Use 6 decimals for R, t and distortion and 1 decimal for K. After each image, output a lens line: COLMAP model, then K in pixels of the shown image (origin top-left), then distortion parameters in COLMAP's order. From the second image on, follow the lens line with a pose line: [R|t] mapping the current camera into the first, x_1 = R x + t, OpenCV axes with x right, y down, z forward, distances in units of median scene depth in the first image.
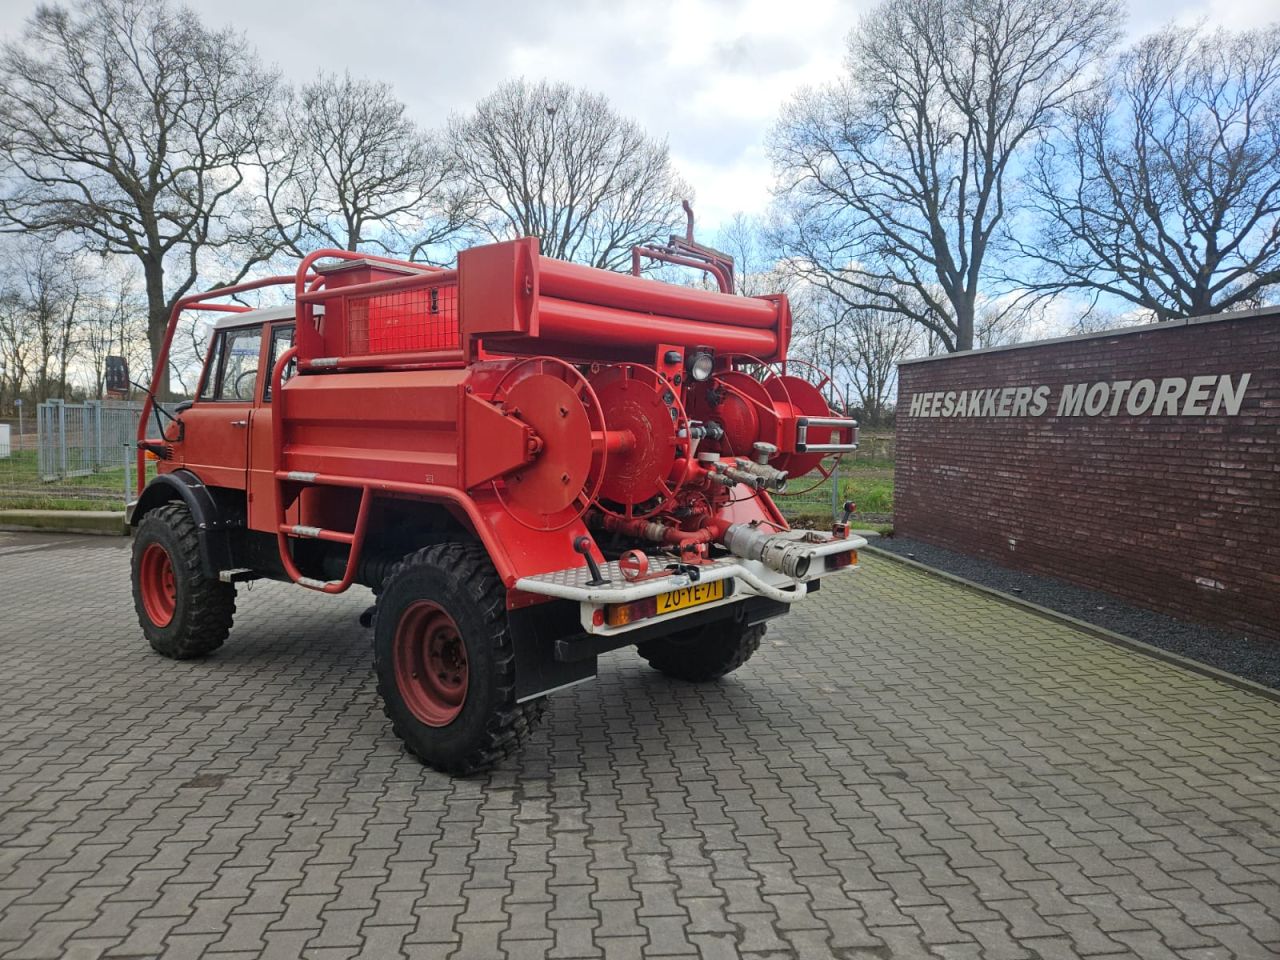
lens RADIAL K [[849.9, 0, 621.2], [0, 849.9, 481.4], [0, 0, 1]] dist [0.071786, -0.062049]
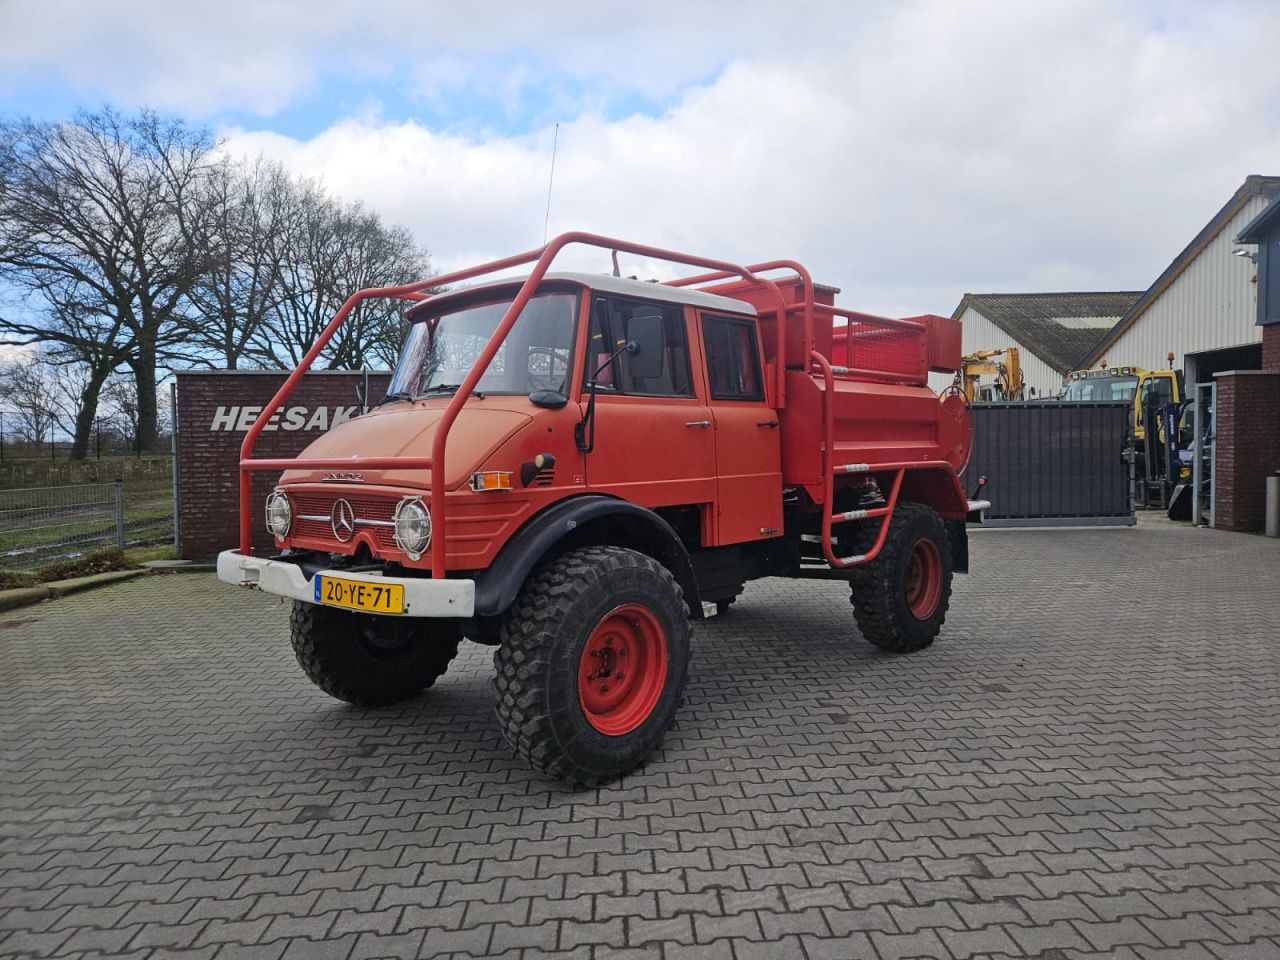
lens RADIAL K [[849.9, 0, 645.3], [0, 849.9, 492.0], [0, 0, 1]] dist [0.071786, -0.062049]
pose [[0.041336, -0.066606, 0.996923, -0.918269], [0.084997, 0.994393, 0.062913, -0.041579], [-0.995523, 0.082135, 0.046765, 0.738564]]
